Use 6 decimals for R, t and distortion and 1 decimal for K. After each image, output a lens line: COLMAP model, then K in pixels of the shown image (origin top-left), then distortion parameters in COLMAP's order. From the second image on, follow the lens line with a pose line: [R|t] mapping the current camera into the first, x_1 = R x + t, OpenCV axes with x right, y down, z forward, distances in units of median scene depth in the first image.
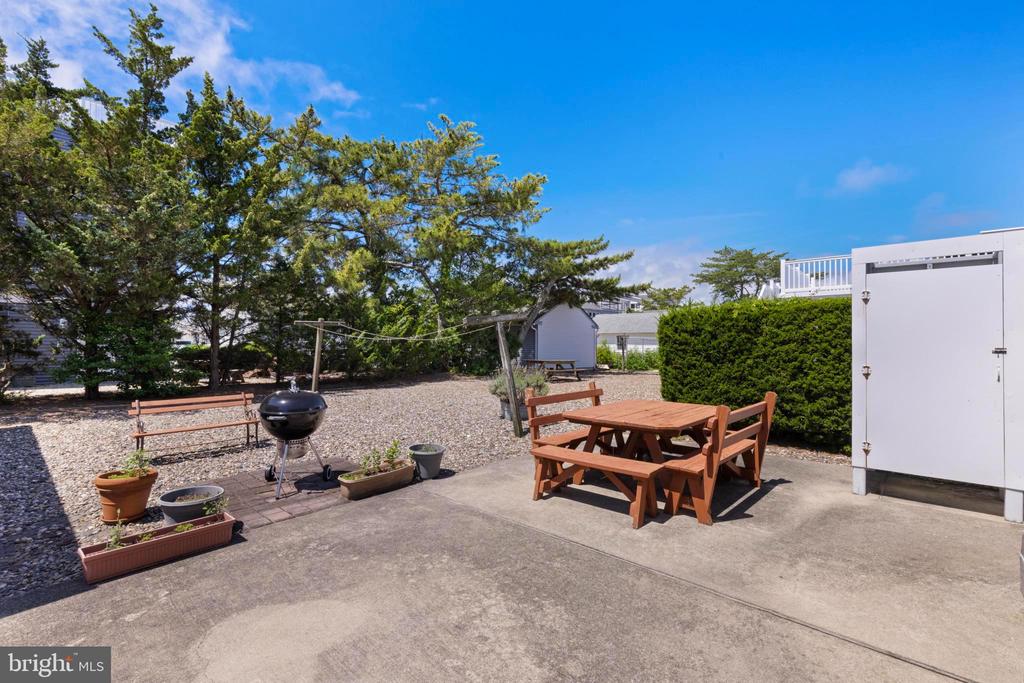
lens RADIAL K [[447.0, 0, 512.3], [0, 447.0, 336.4], [0, 0, 1]] dist [0.005156, -0.000211]
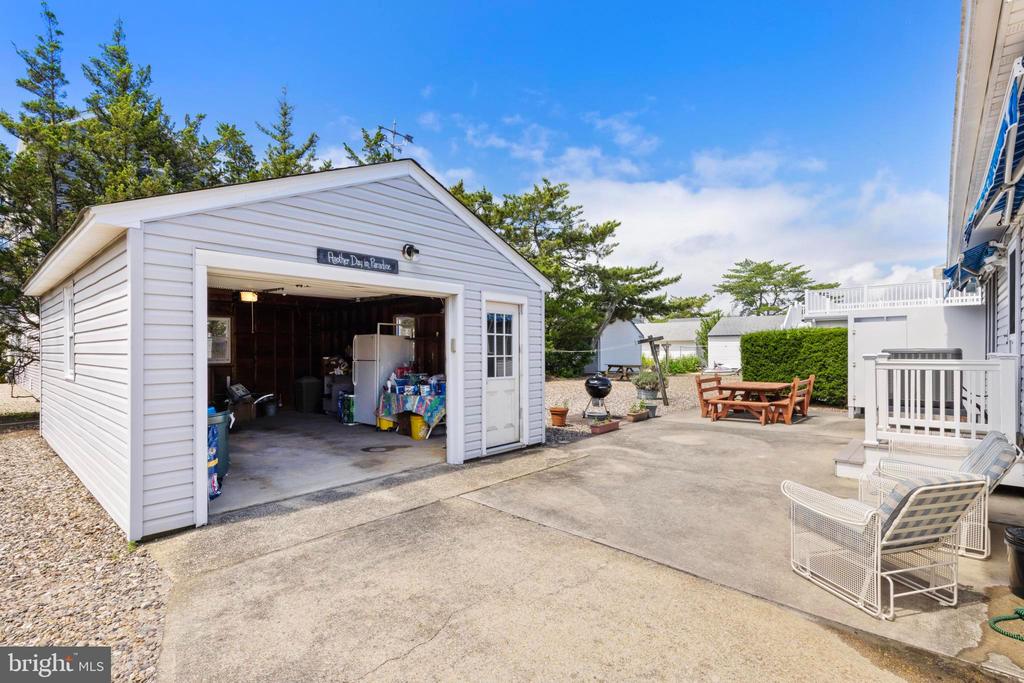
lens RADIAL K [[479.0, 0, 508.6], [0, 479.0, 350.6], [0, 0, 1]] dist [-0.002535, -0.000301]
pose [[0.999938, -0.009371, 0.006096, -0.211798], [0.009270, 0.999821, 0.016482, -0.011225], [-0.006249, -0.016425, 0.999846, -0.306891]]
